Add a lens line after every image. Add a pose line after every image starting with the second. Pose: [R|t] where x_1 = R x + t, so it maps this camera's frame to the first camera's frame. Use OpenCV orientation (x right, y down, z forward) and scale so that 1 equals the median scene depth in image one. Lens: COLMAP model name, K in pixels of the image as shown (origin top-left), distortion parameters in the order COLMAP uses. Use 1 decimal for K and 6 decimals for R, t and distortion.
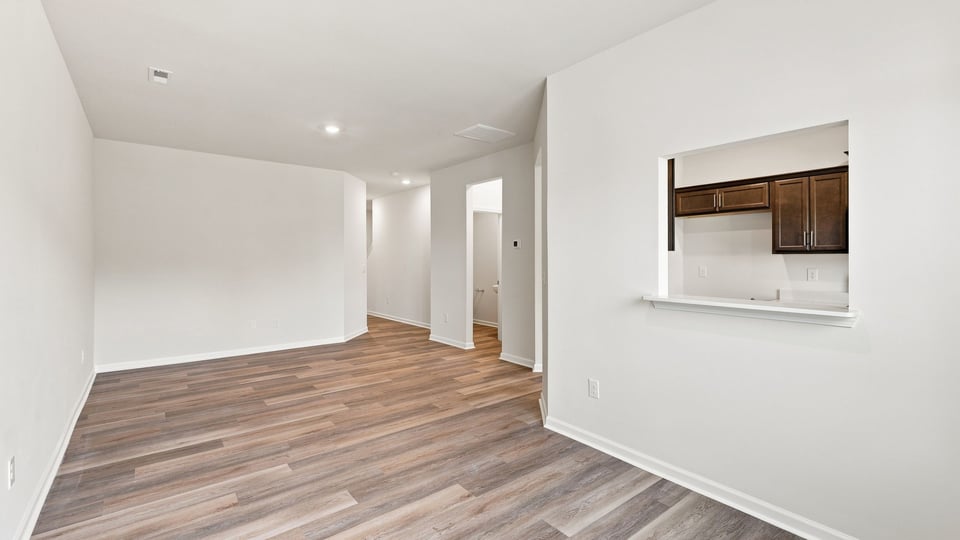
lens RADIAL K [[414.2, 0, 475.5], [0, 414.2, 256.6], [0, 0, 1]] dist [0.011231, -0.002015]
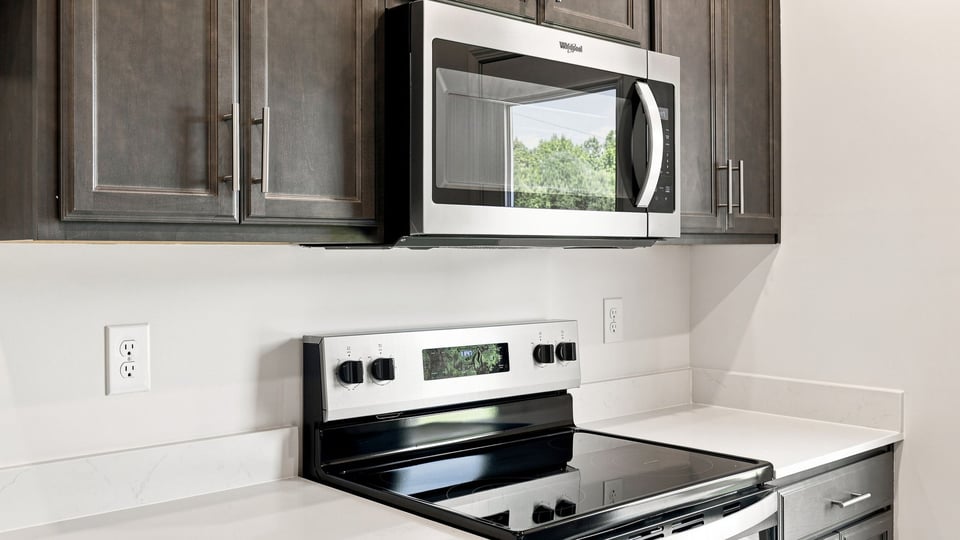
lens RADIAL K [[956.2, 0, 467.7], [0, 956.2, 248.4], [0, 0, 1]] dist [-0.019427, 0.000000]
pose [[-0.061245, 0.005105, 0.998110, 0.421256], [-0.004847, 0.999974, -0.005412, -0.002214], [-0.998111, -0.005169, -0.061219, 0.946385]]
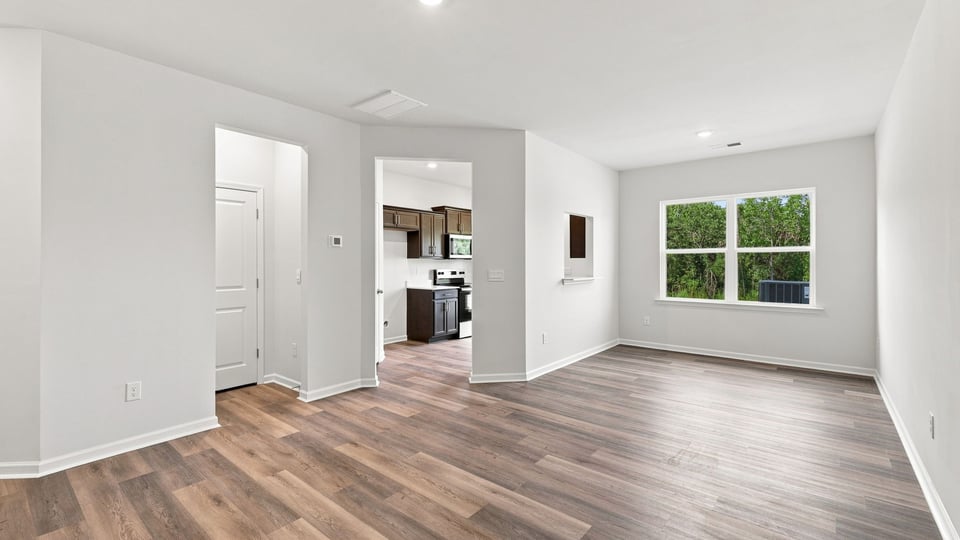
lens RADIAL K [[414.2, 0, 470.9], [0, 414.2, 262.1], [0, 0, 1]] dist [0.011231, -0.002015]
pose [[-0.193904, 0.002211, 0.981018, -0.958545], [-0.003565, 0.999989, -0.002958, 0.013222], [-0.981014, -0.004070, -0.193894, 1.201510]]
